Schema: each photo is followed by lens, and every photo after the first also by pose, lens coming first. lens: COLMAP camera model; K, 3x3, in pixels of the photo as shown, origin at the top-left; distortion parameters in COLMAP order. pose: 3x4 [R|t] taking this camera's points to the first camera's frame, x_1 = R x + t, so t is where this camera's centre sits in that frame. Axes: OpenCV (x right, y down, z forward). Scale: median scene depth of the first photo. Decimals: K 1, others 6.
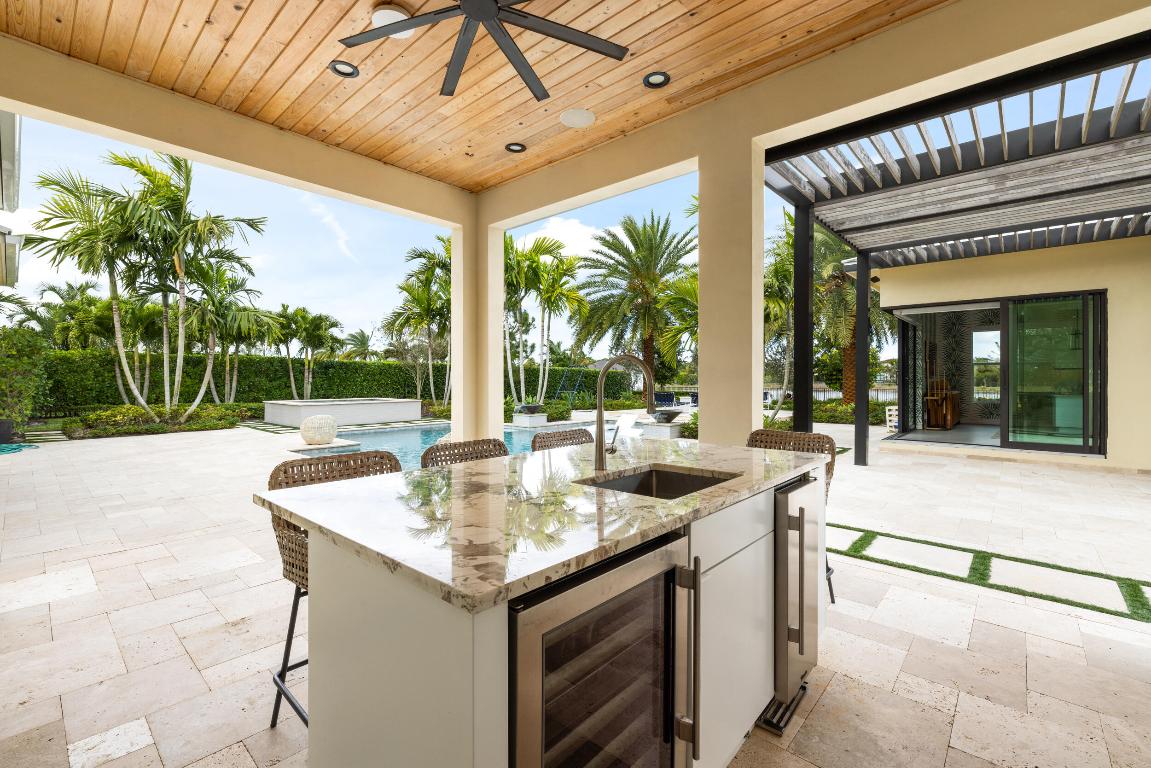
lens RADIAL K [[487.4, 0, 575.5], [0, 487.4, 384.0], [0, 0, 1]] dist [0.000136, 0.000220]
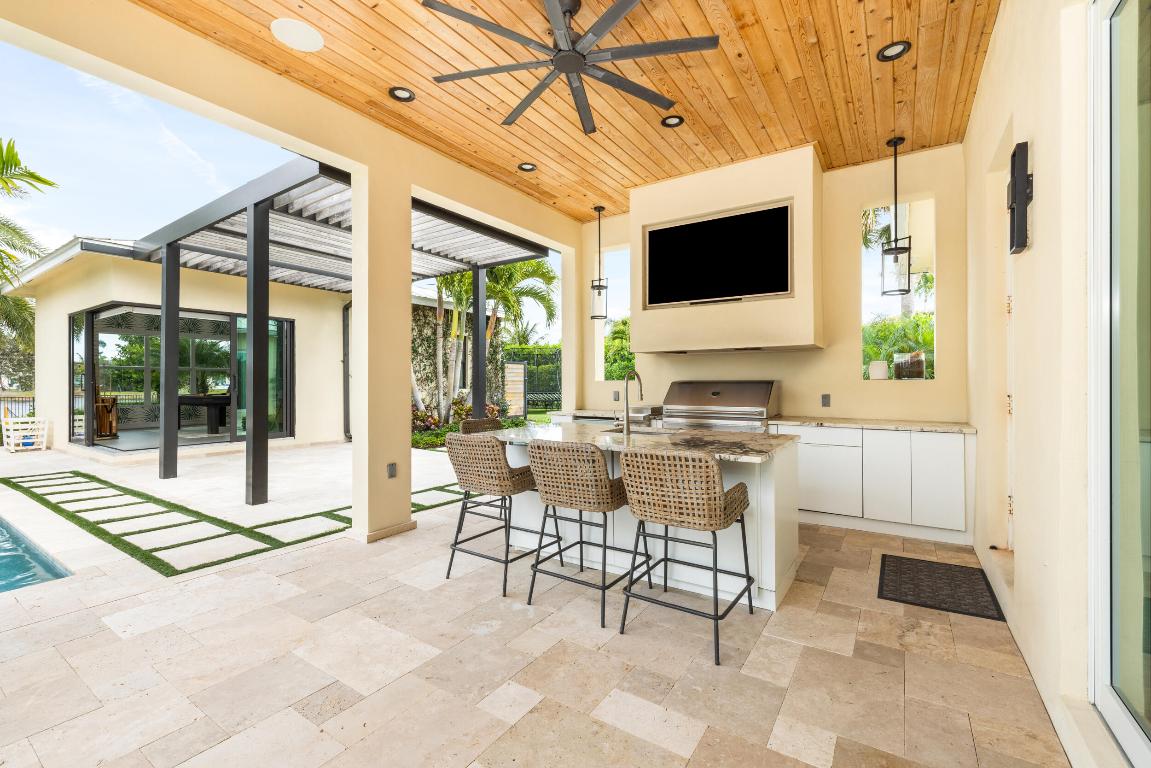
lens RADIAL K [[487.4, 0, 575.5], [0, 487.4, 384.0], [0, 0, 1]] dist [0.000136, 0.000220]
pose [[-0.133700, -0.002743, 0.991018, -0.603349], [0.013723, 0.999895, 0.004619, 0.000212], [-0.990927, 0.014217, -0.133648, 0.507405]]
